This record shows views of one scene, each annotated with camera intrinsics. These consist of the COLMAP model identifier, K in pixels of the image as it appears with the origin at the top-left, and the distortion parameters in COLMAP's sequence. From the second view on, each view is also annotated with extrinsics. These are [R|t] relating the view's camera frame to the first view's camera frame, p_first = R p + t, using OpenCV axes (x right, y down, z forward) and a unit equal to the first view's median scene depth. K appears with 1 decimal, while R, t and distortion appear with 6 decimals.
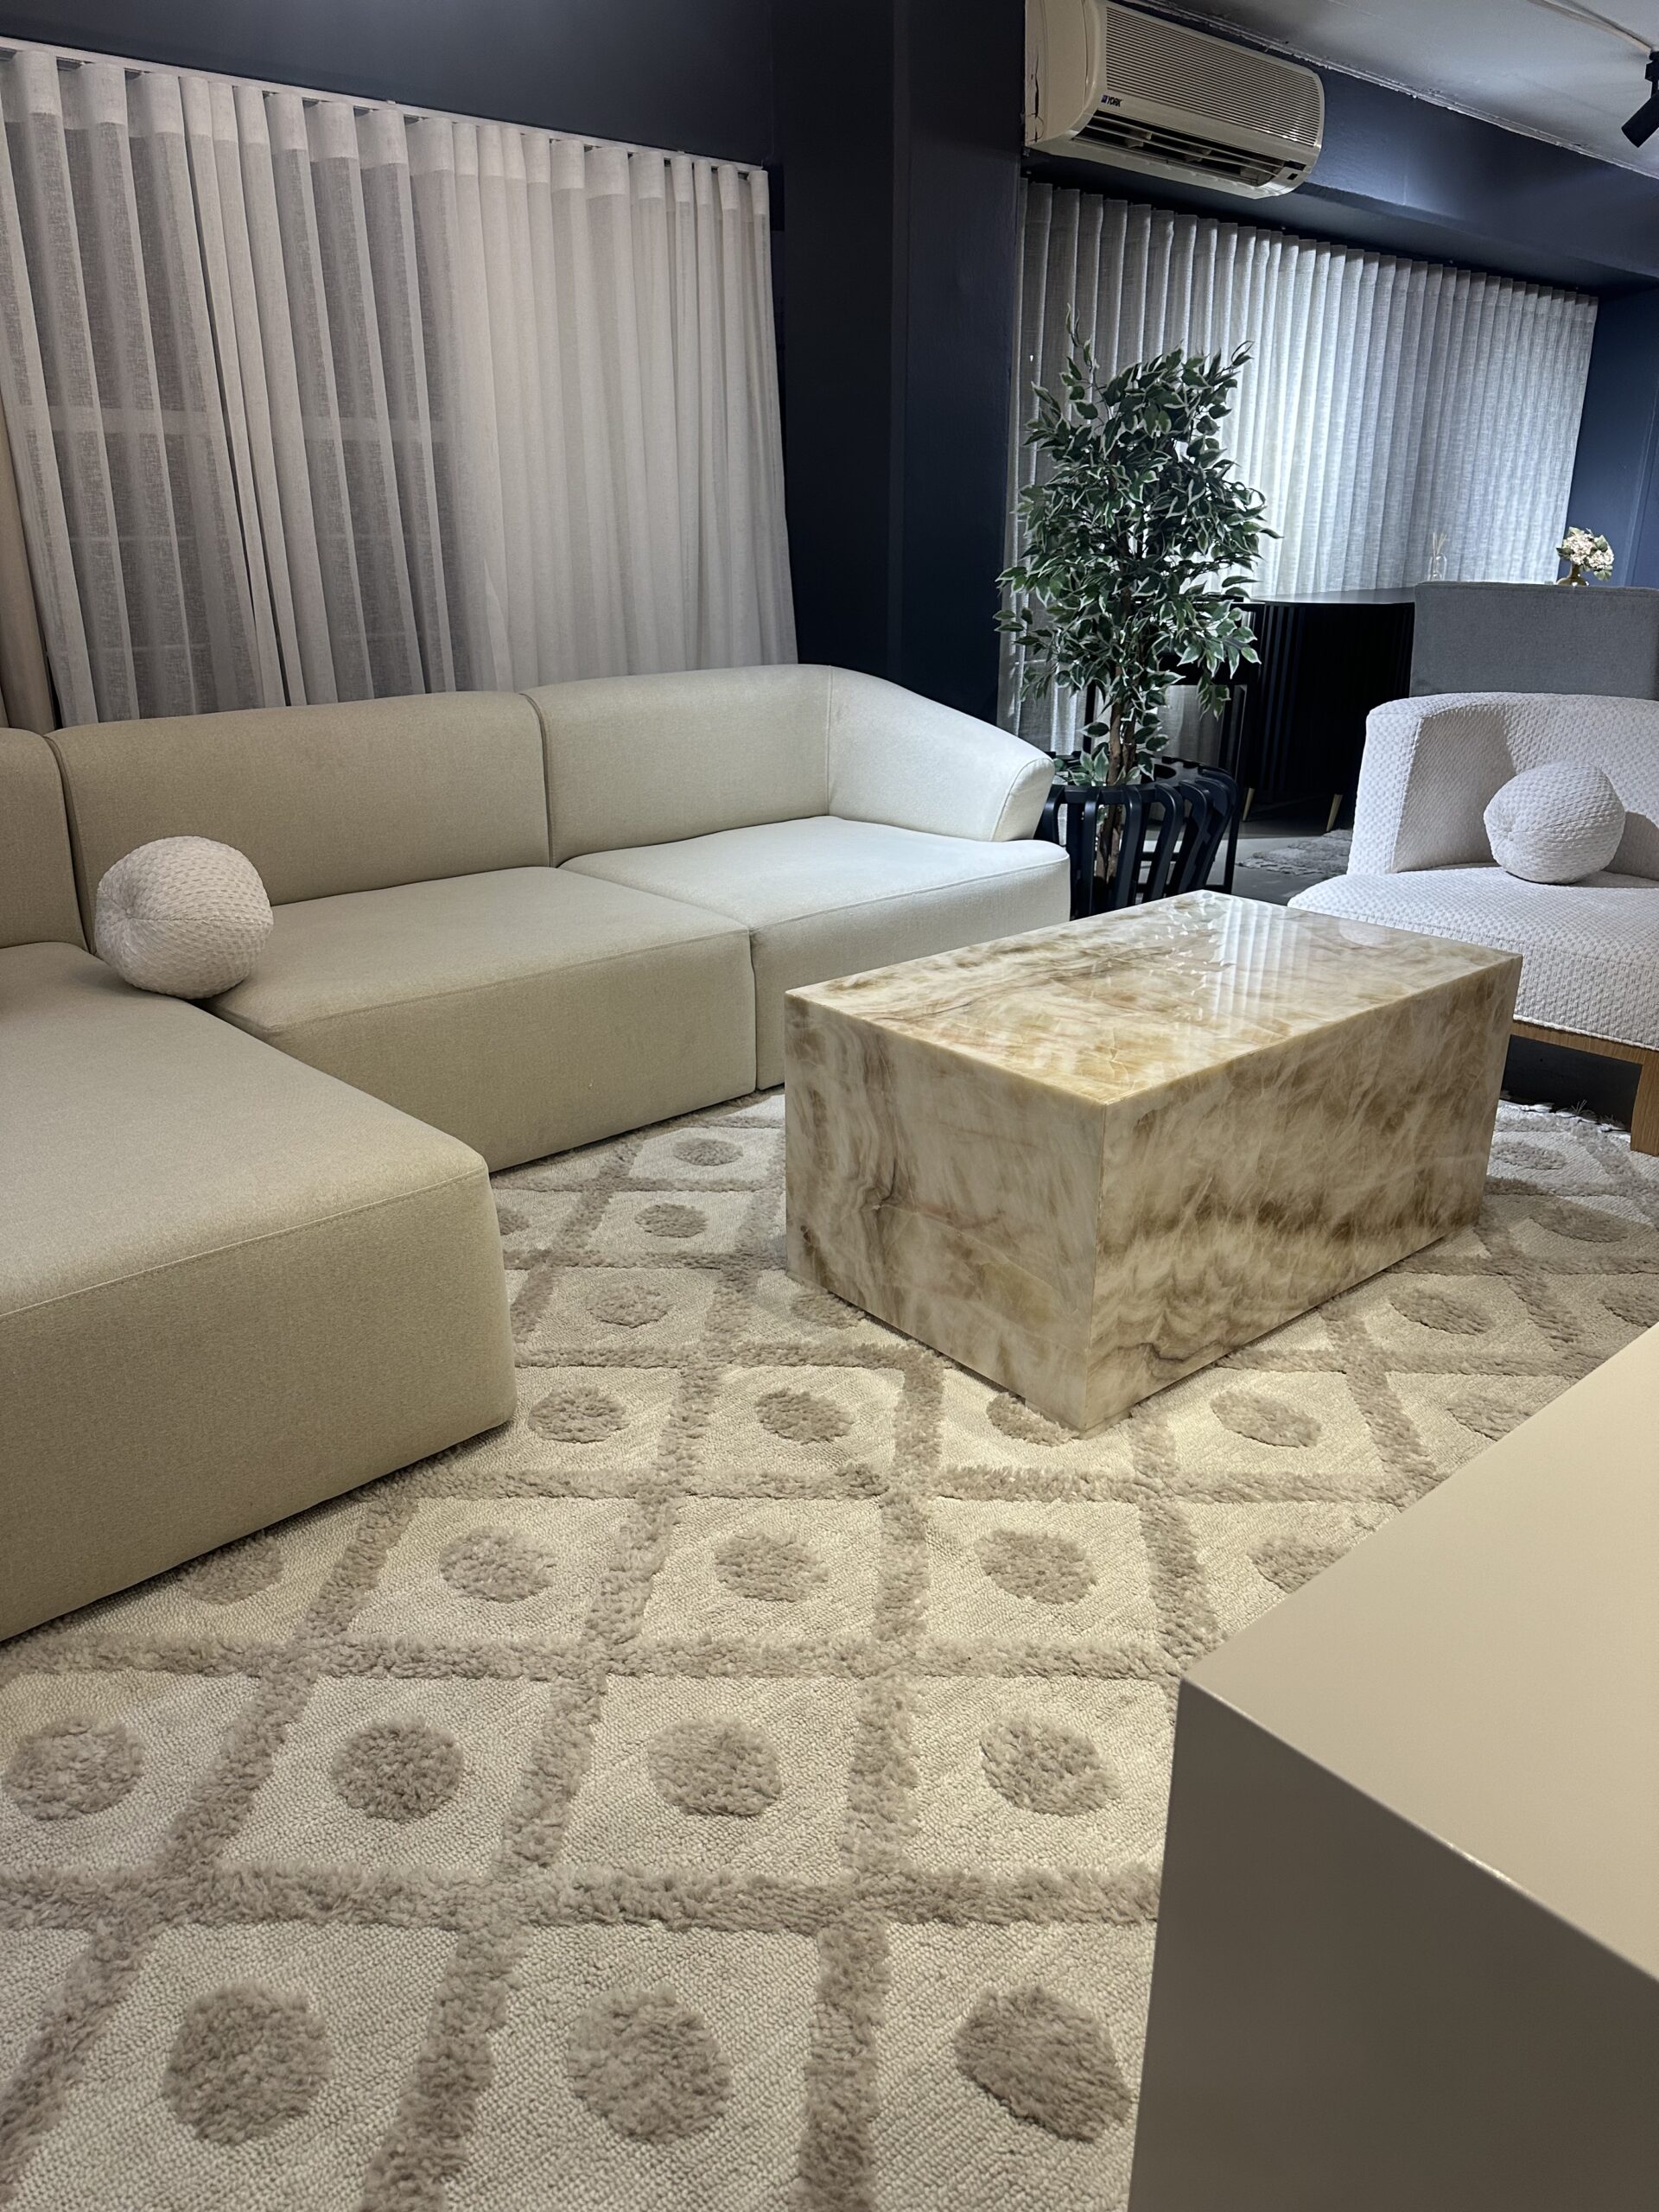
lens RADIAL K [[1570.8, 0, 894.5], [0, 1570.8, 1083.0], [0, 0, 1]] dist [0.006978, -0.013587]
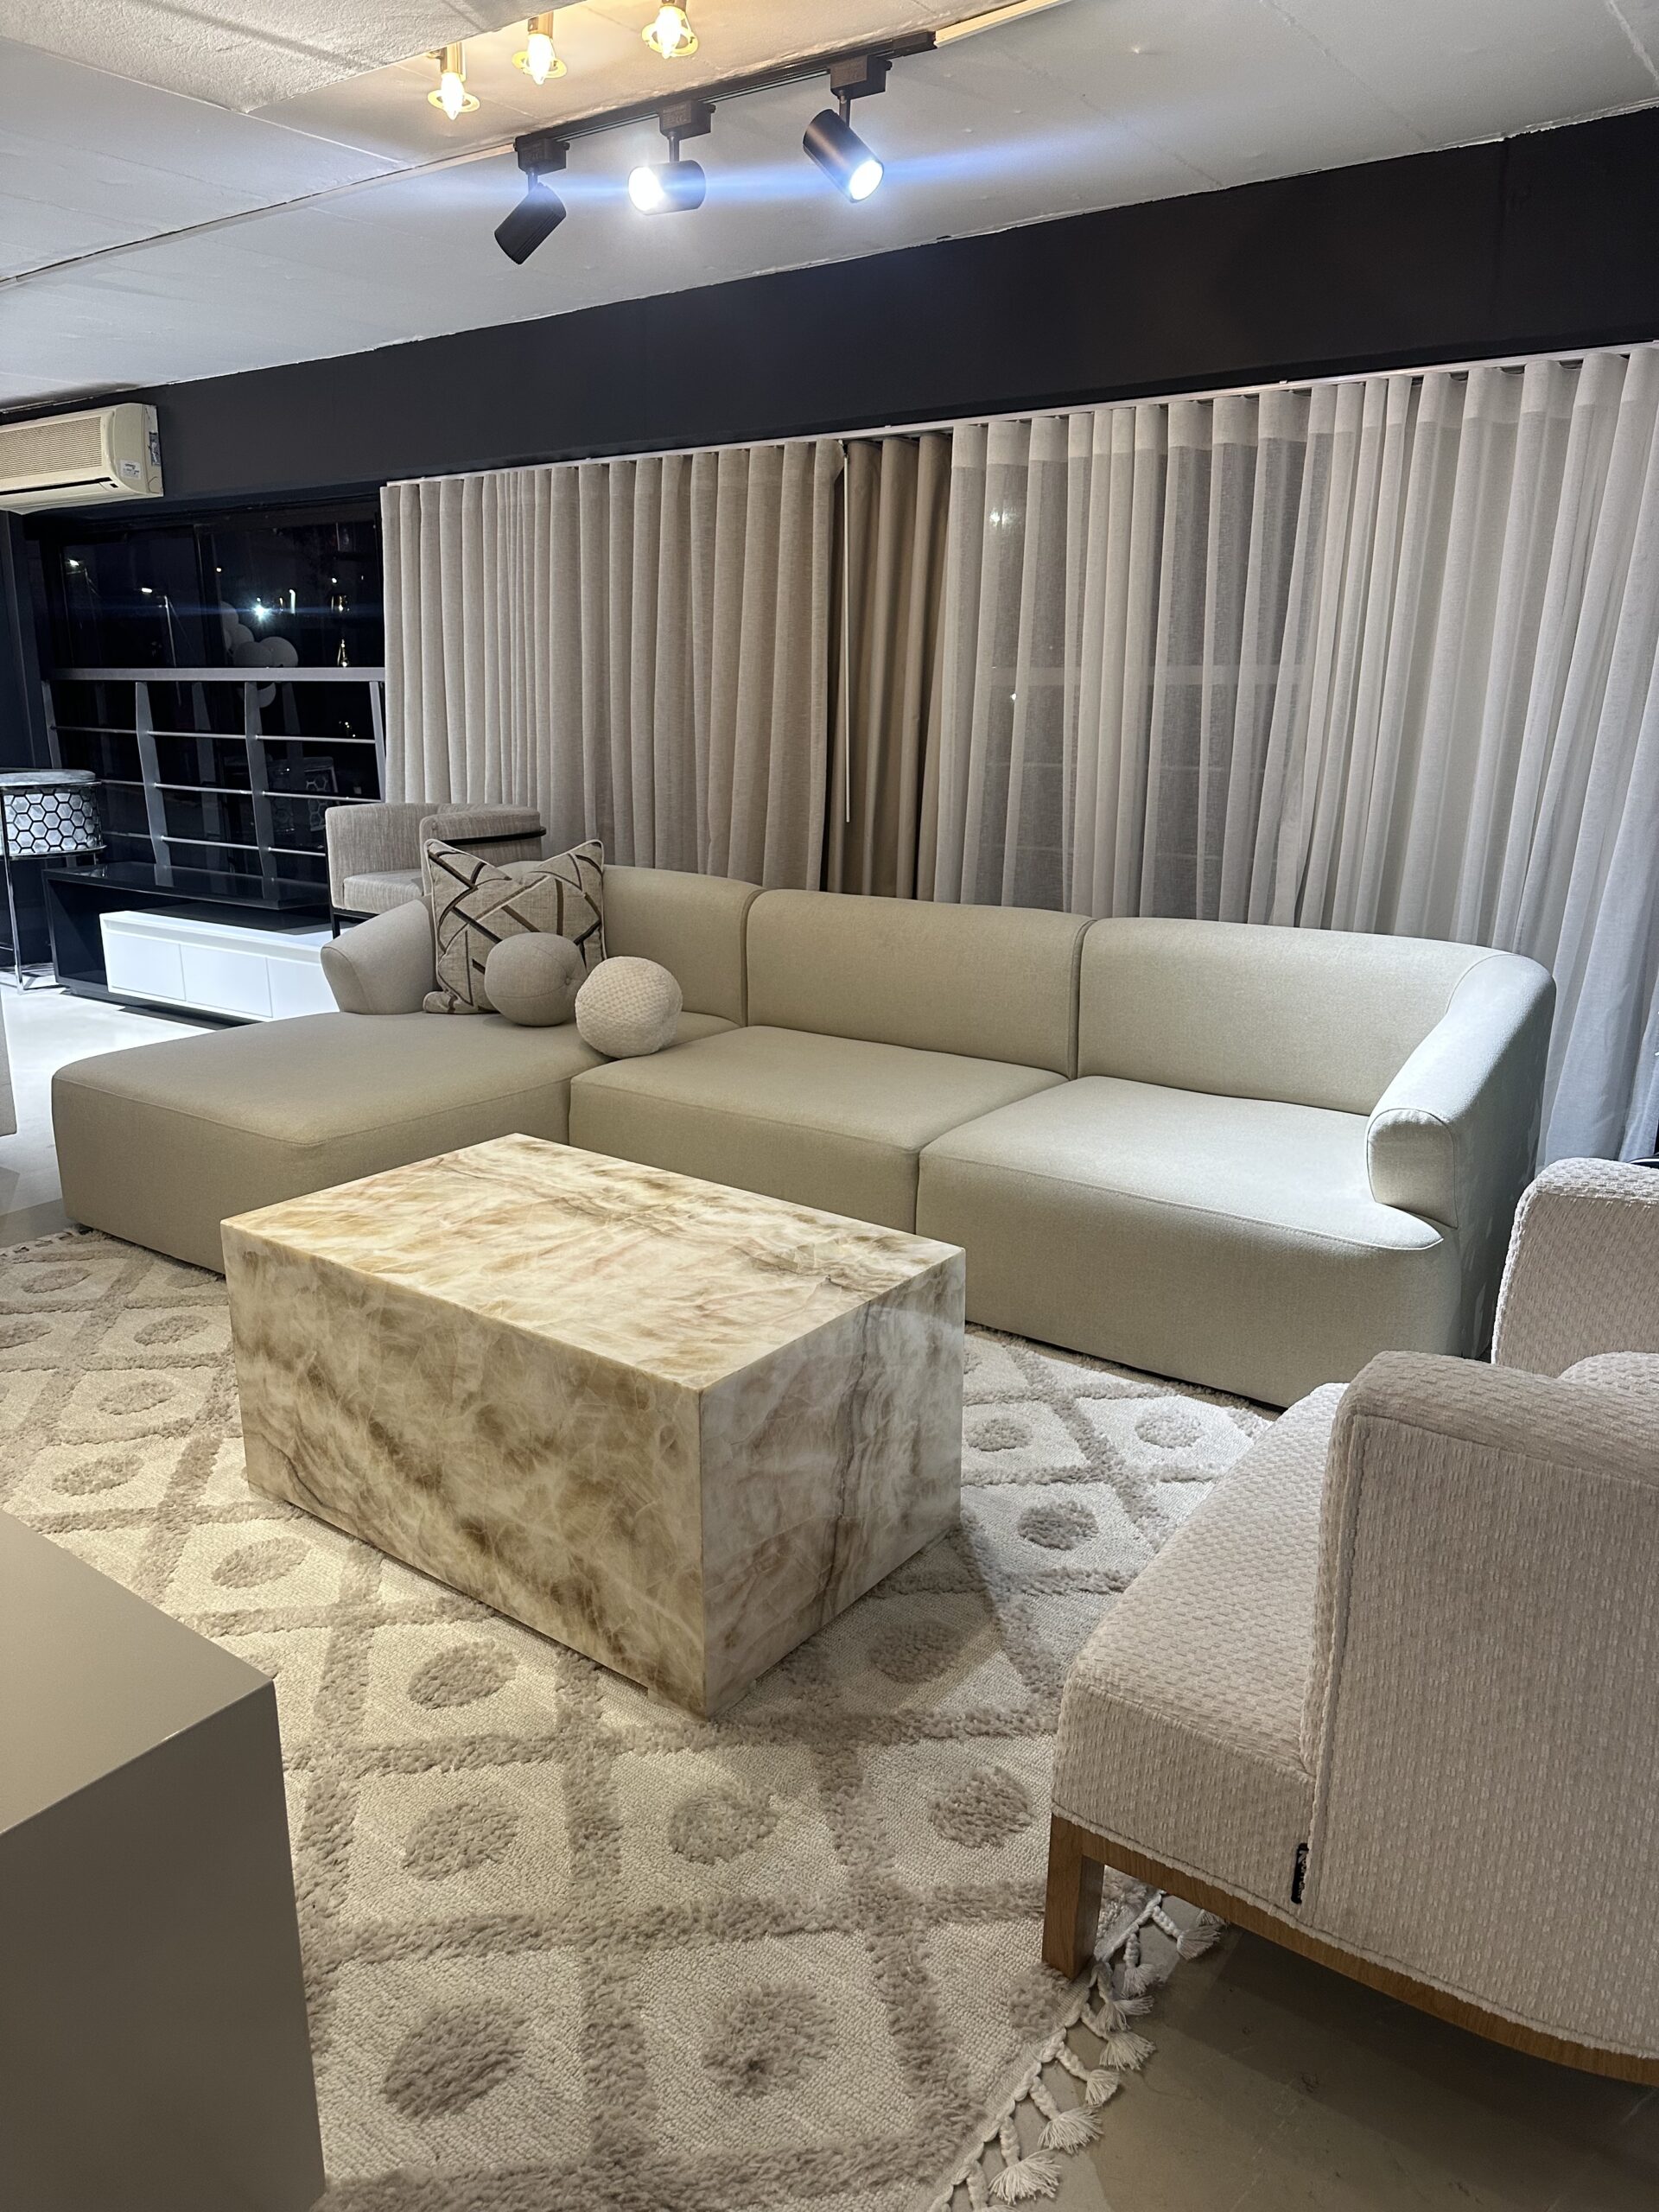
lens RADIAL K [[1570.8, 0, 827.7], [0, 1570.8, 1114.3], [0, 0, 1]] dist [0.006978, -0.013587]
pose [[0.187655, 0.260648, -0.947021, 1.150626], [-0.341376, 0.921352, 0.185939, -0.385664], [0.921004, 0.288398, 0.261875, 0.867532]]
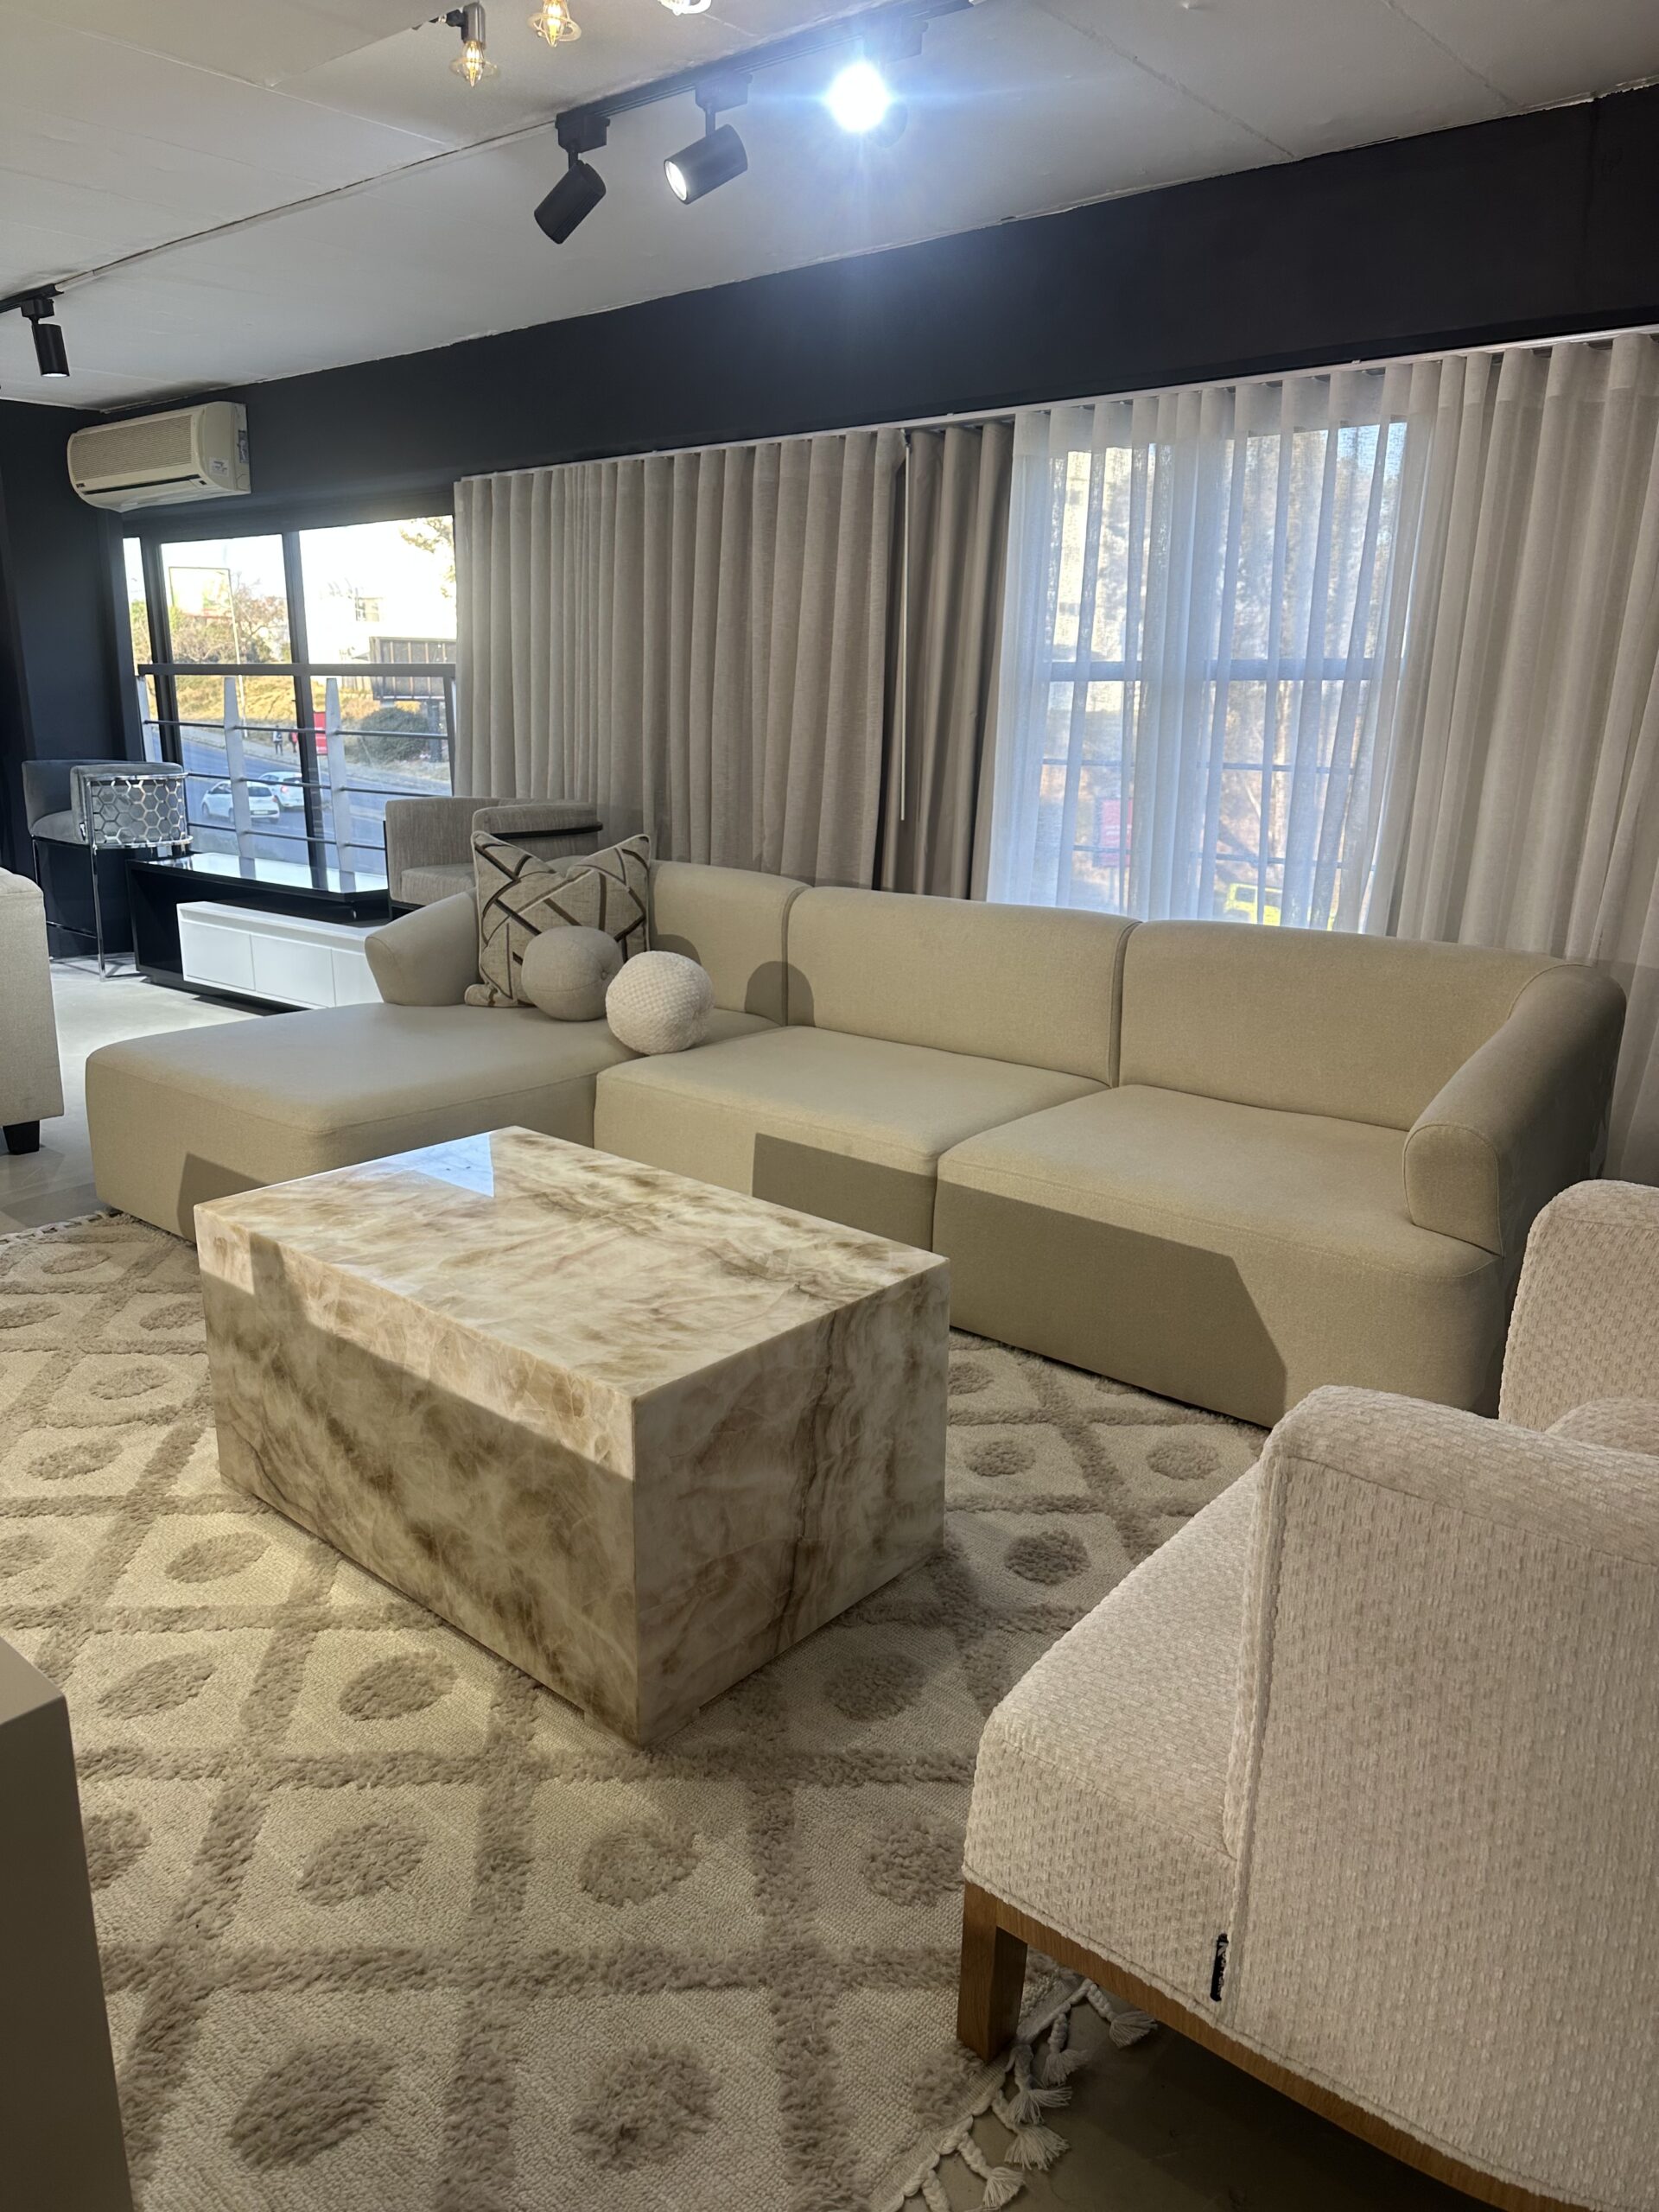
lens RADIAL K [[1570.8, 0, 824.9], [0, 1570.8, 1106.7], [0, 0, 1]] dist [0.006978, -0.013587]
pose [[0.113893, 0.254197, -0.960423, 1.116280], [-0.352704, 0.914088, 0.200107, -0.396393], [0.928778, 0.315954, 0.193765, 0.952902]]
